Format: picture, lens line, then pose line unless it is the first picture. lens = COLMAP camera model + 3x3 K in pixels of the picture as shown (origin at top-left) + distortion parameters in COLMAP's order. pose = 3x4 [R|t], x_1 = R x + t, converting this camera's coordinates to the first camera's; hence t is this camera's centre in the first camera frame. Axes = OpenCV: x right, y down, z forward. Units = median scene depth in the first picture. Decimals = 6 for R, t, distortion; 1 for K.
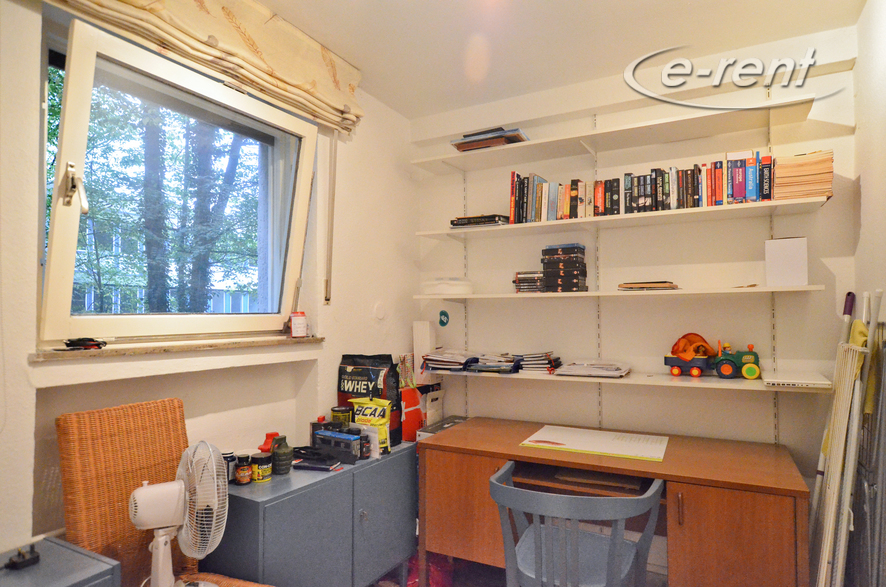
lens RADIAL K [[532.8, 0, 444.2], [0, 532.8, 297.8], [0, 0, 1]] dist [-0.008790, -0.001675]
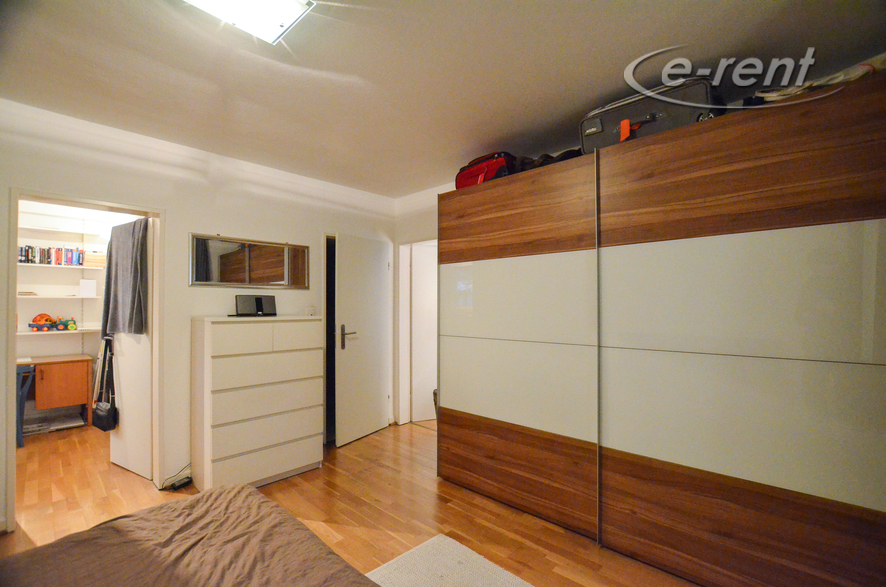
lens RADIAL K [[388.1, 0, 462.2], [0, 388.1, 303.4], [0, 0, 1]] dist [-0.032947, 0.005603]
pose [[0.230729, 0.009930, 0.972967, -0.812329], [-0.031487, 0.999500, -0.002734, -0.037700], [-0.972508, -0.030005, 0.230927, -1.338162]]
